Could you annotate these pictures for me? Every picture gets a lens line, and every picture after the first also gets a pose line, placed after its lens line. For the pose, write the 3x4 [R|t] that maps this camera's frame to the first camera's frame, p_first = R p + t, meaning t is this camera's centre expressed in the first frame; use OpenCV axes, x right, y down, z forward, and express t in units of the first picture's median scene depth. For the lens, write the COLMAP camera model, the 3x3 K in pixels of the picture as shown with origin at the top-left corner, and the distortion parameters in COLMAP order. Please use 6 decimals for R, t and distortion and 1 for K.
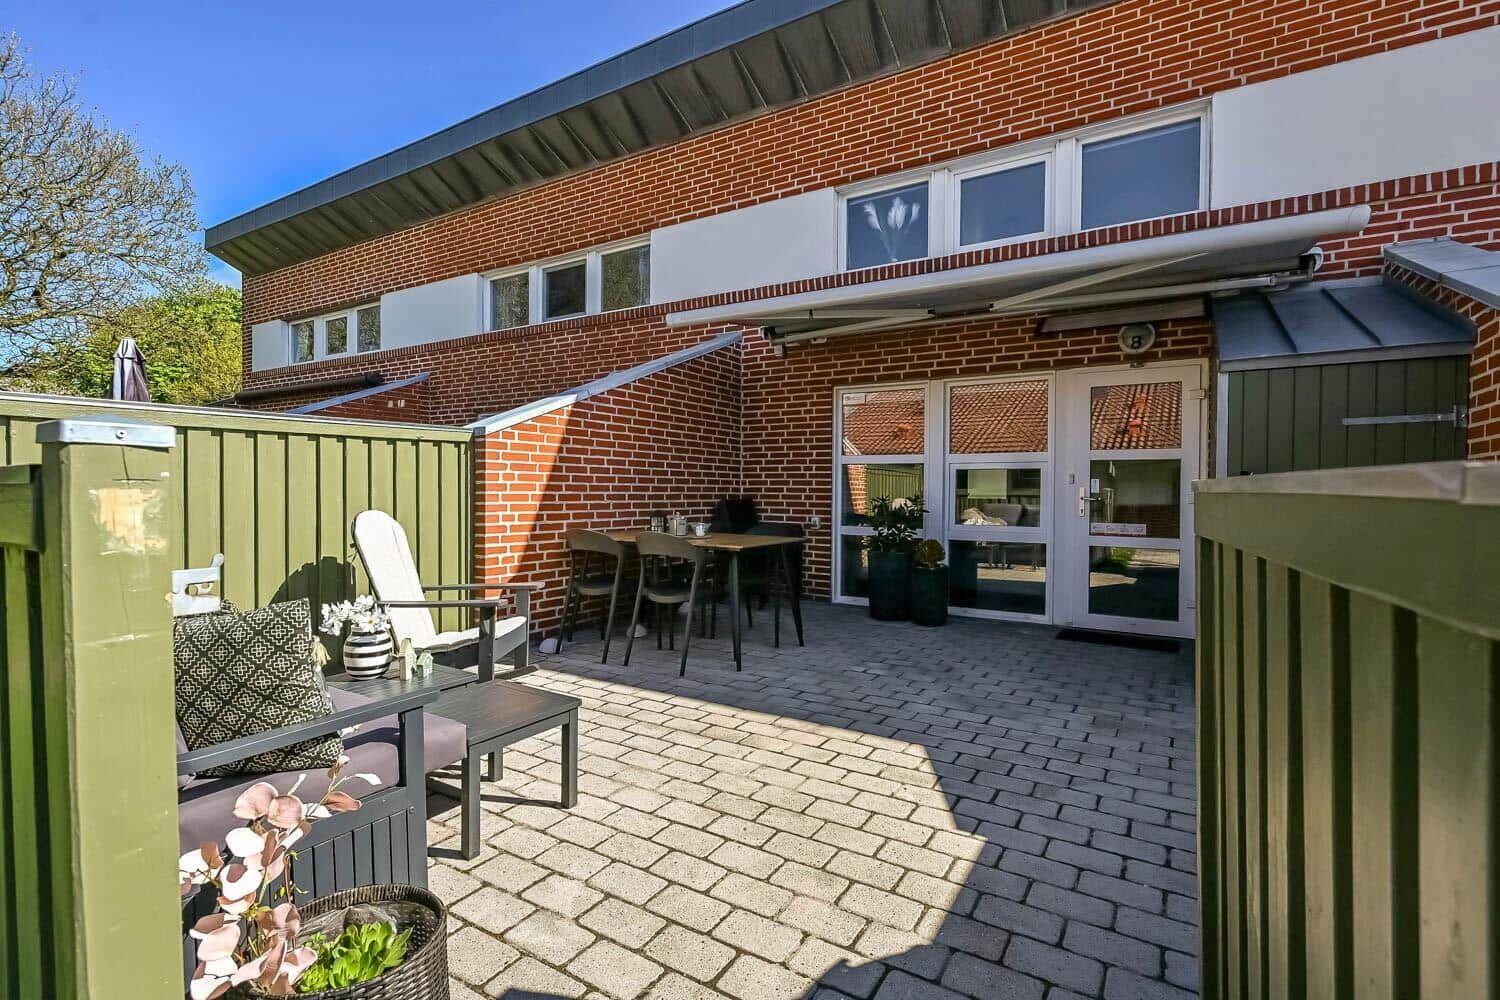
lens RADIAL K [[701.0, 0, 742.4], [0, 701.0, 496.3], [0, 0, 1]] dist [-0.000138, 0.000692]
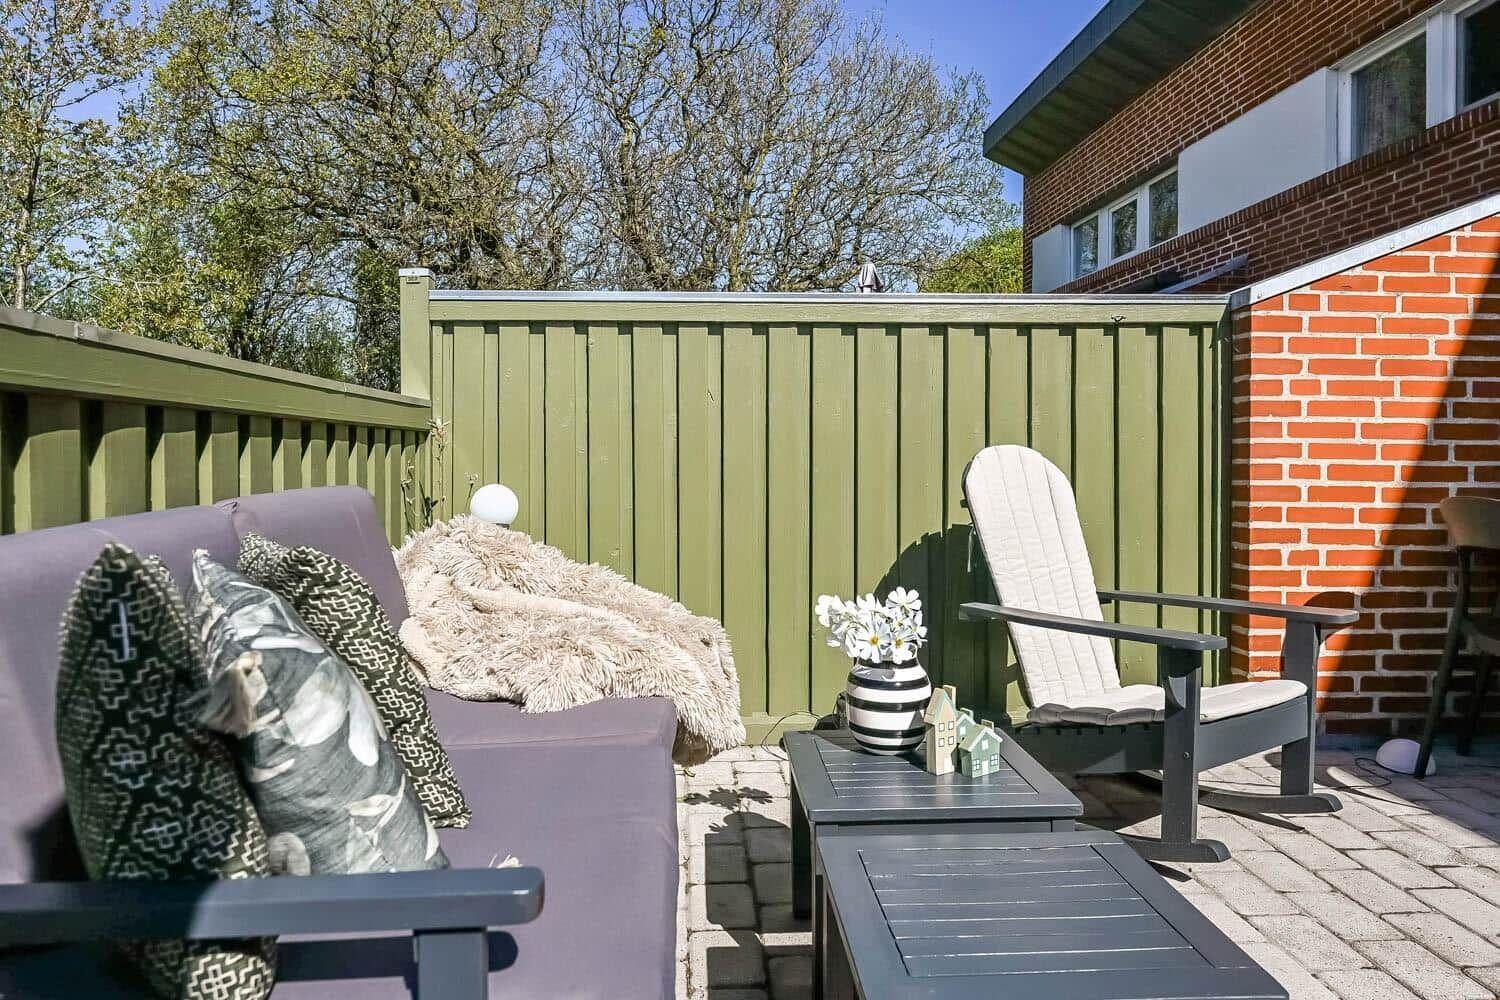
lens RADIAL K [[980.3, 0, 740.7], [0, 980.3, 453.4], [0, 0, 1]] dist [-0.003319, 0.004283]
pose [[0.582616, -0.004703, -0.812734, -0.007642], [-0.009294, 0.999879, -0.012448, 0.025970], [0.812694, 0.014806, 0.582502, 0.243508]]
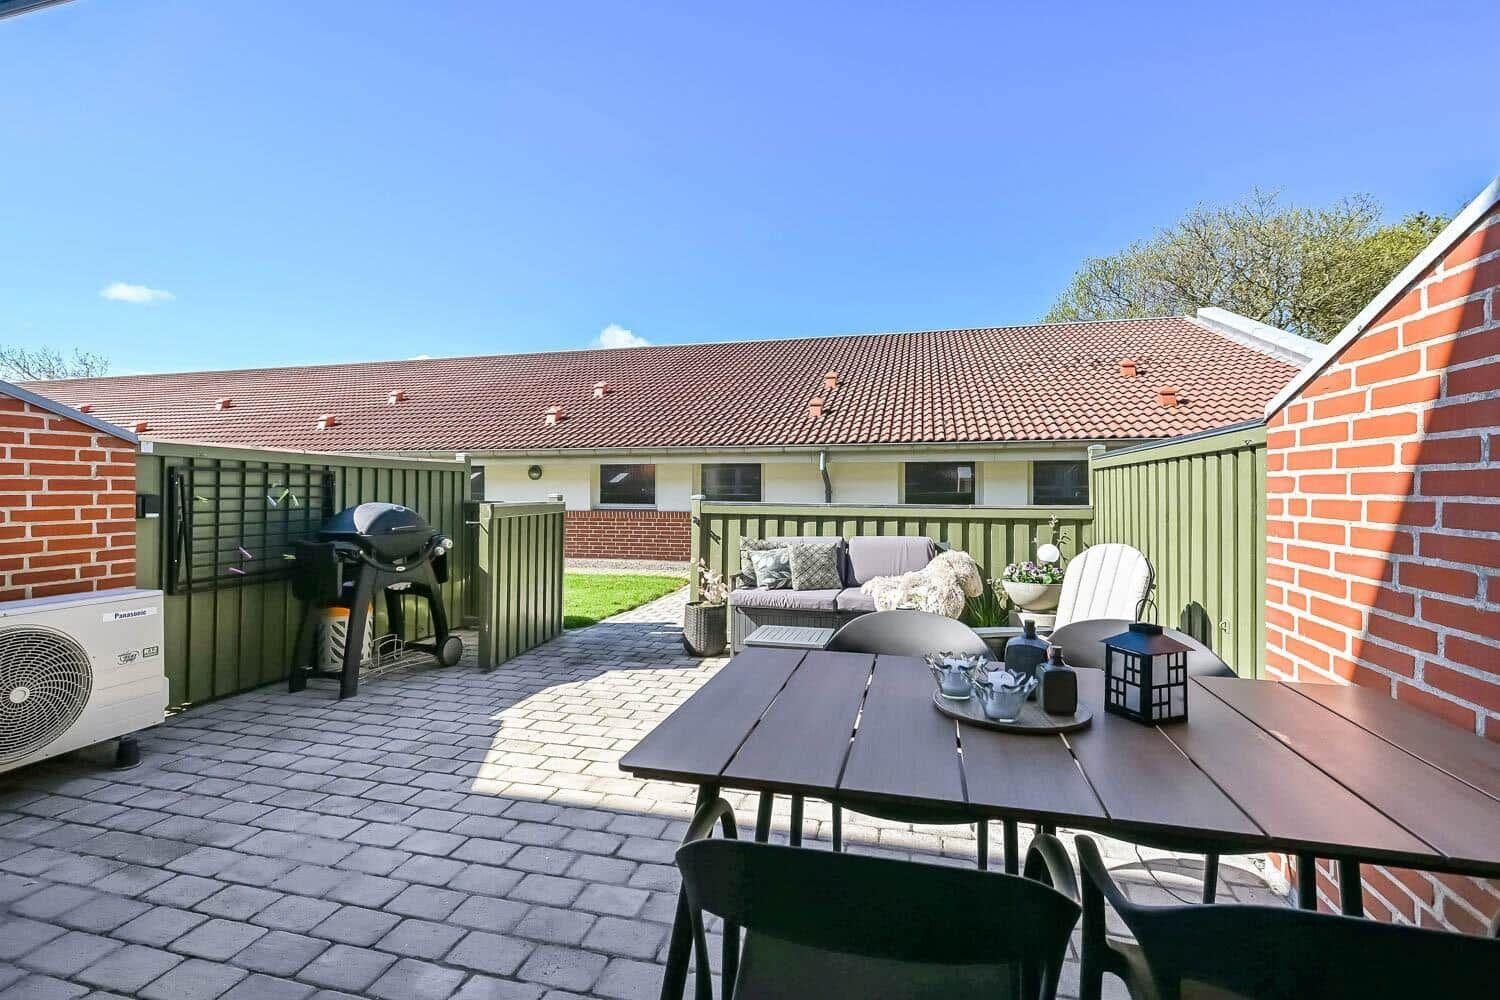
lens RADIAL K [[680.5, 0, 747.6], [0, 680.5, 493.7], [0, 0, 1]] dist [0.001206, 0.000481]
pose [[-0.952805, -0.006329, -0.303519, 0.109096], [-0.011511, 0.999817, 0.015289, -0.033059], [0.303366, 0.018061, -0.952703, 1.111973]]
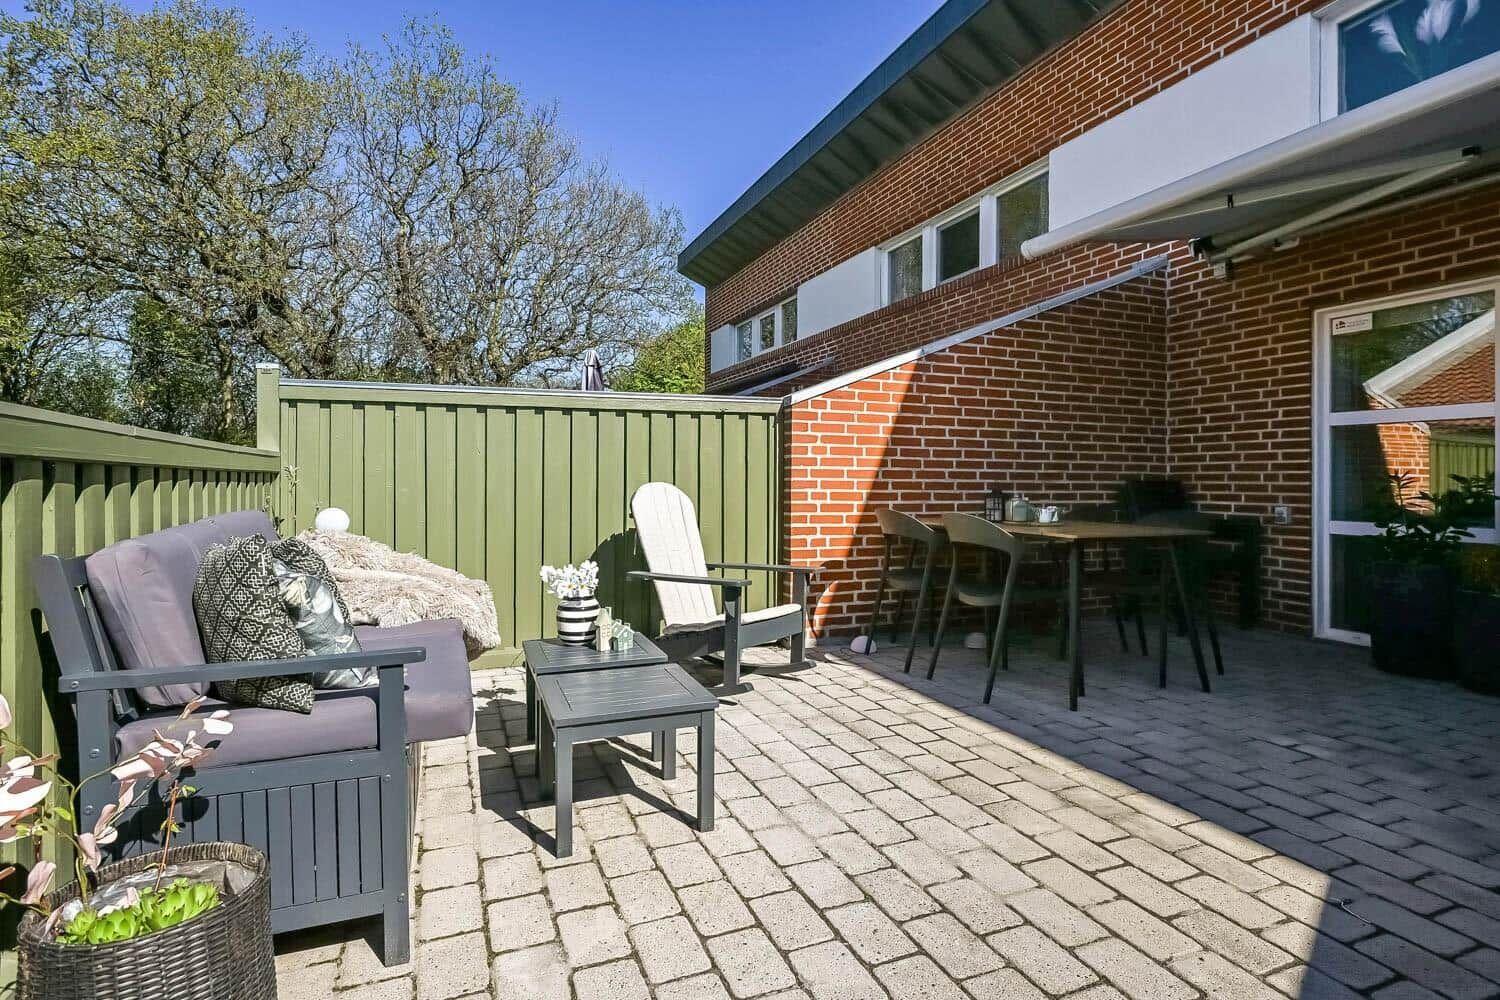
lens RADIAL K [[756.5, 0, 750.3], [0, 756.5, 473.6], [0, 0, 1]] dist [-0.002662, 0.002223]
pose [[0.810660, -0.008121, -0.585461, 0.140082], [-0.005774, 0.999744, -0.021864, 0.020534], [0.585489, 0.021104, 0.810406, 0.136437]]
